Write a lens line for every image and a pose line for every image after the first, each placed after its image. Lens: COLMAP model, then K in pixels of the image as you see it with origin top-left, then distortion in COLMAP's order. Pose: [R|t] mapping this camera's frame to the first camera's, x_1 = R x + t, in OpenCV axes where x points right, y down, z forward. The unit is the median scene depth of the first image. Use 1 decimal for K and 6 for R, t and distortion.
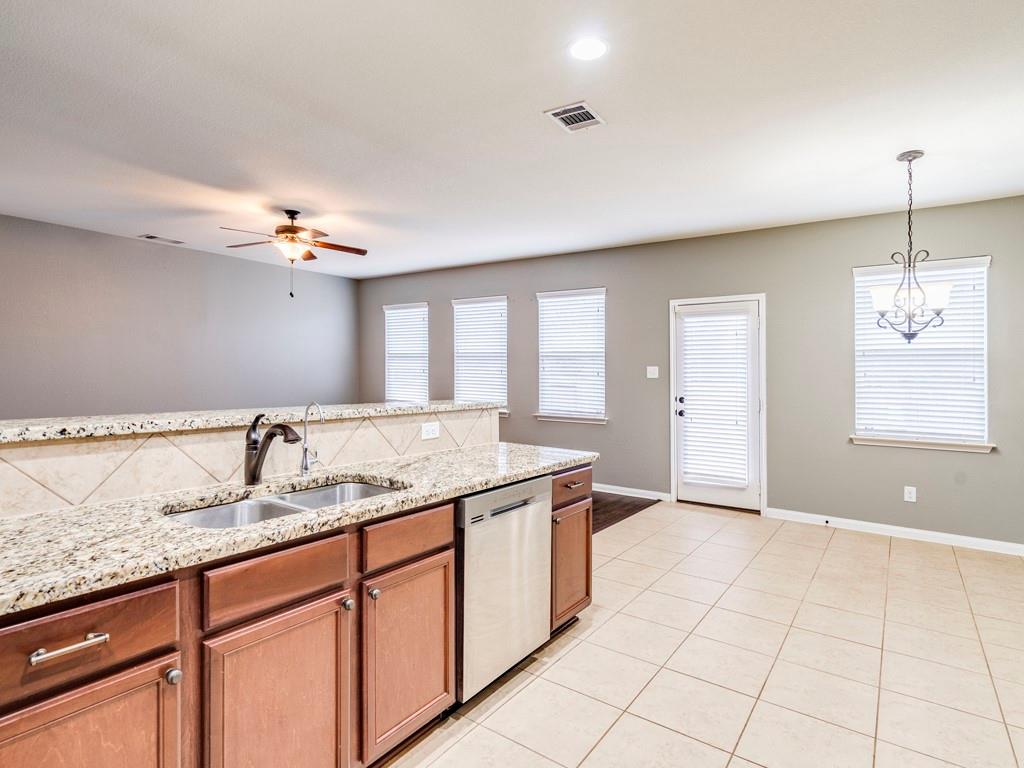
lens RADIAL K [[531.7, 0, 513.1], [0, 531.7, 384.3], [0, 0, 1]] dist [-0.007192, 0.002289]
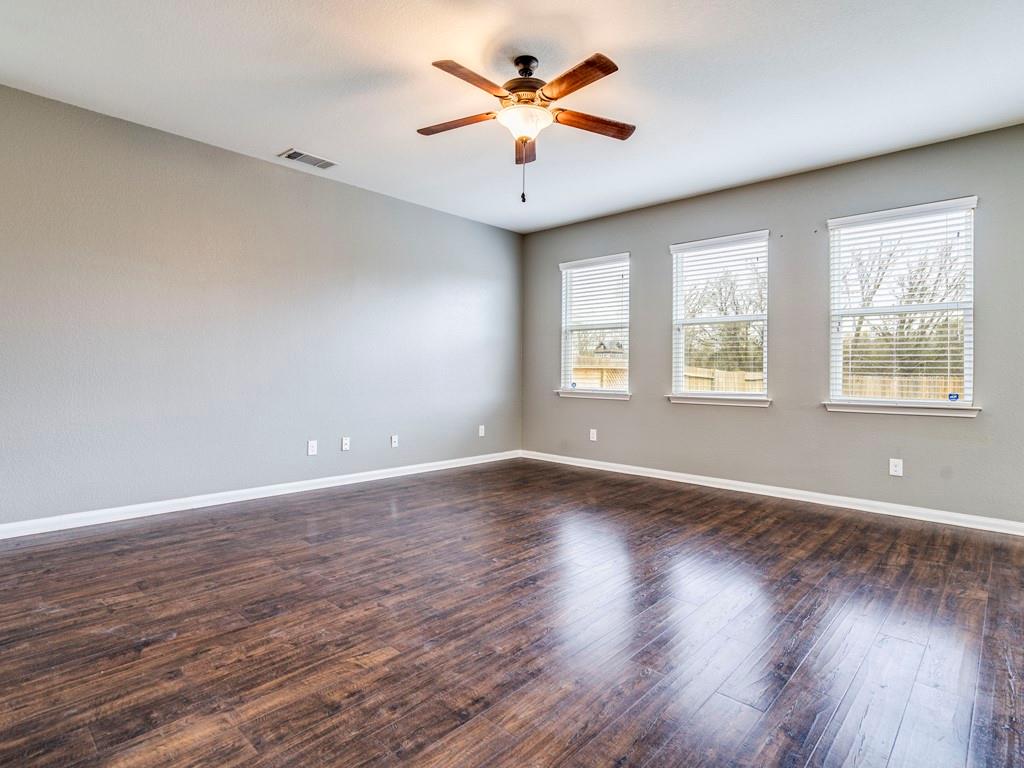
lens RADIAL K [[531.7, 0, 519.8], [0, 531.7, 373.7], [0, 0, 1]] dist [-0.007192, 0.002289]
pose [[0.989760, -0.004819, -0.142662, -0.419147], [0.002538, 0.999866, -0.016168, 0.050314], [0.142721, 0.015640, 0.989639, 0.505451]]
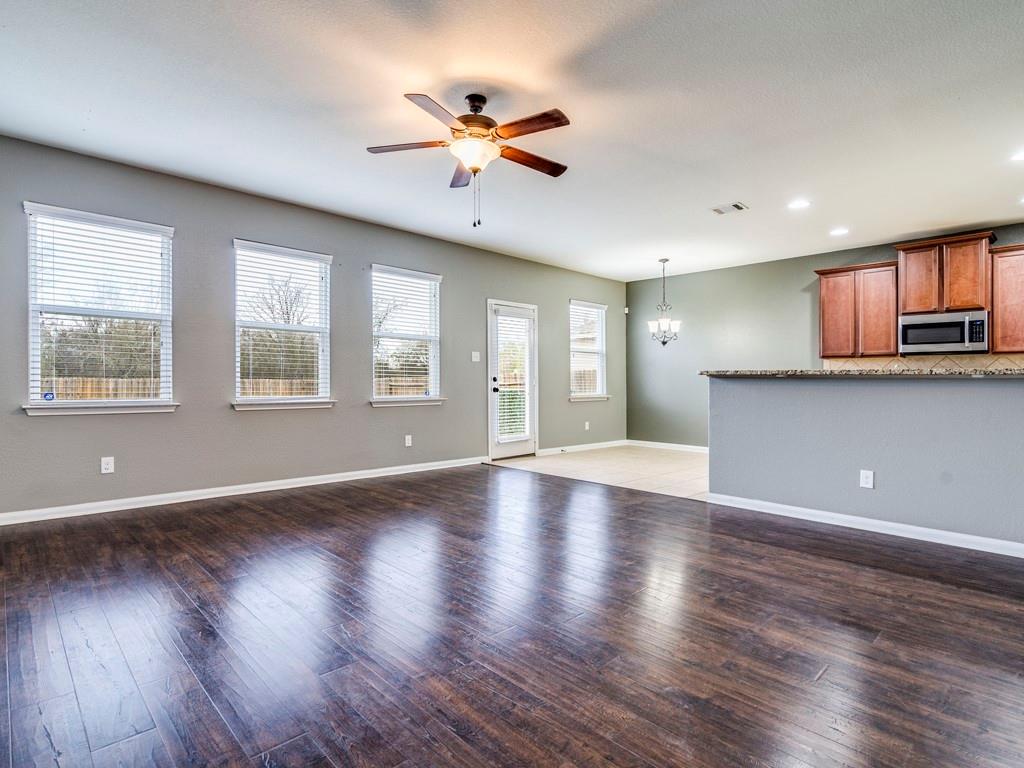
lens RADIAL K [[531.7, 0, 511.6], [0, 531.7, 381.2], [0, 0, 1]] dist [-0.007192, 0.002289]
pose [[0.202743, -0.015381, 0.979111, -1.330336], [0.012982, 0.999831, 0.013018, 0.026153], [-0.979146, 0.010071, 0.202909, 1.031295]]
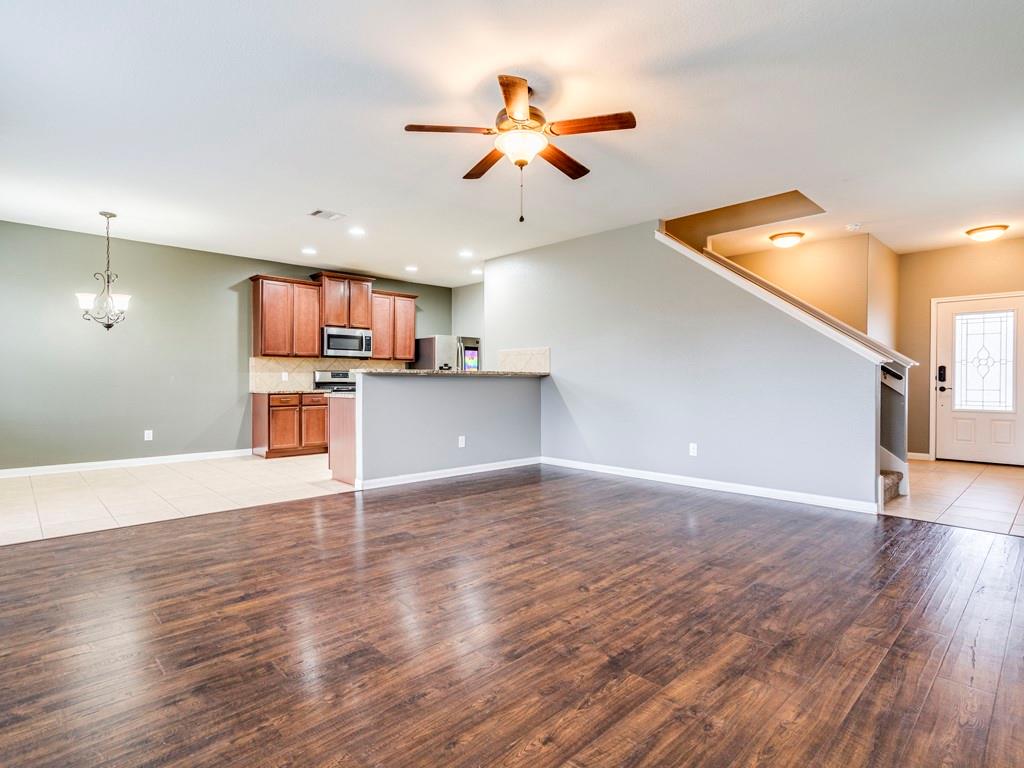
lens RADIAL K [[531.7, 0, 513.3], [0, 531.7, 380.2], [0, 0, 1]] dist [-0.007192, 0.002289]
pose [[-0.979160, -0.017144, 0.202364, -0.676533], [-0.013483, 0.999720, 0.019454, 0.022570], [-0.202641, 0.016321, -0.979117, 2.047492]]
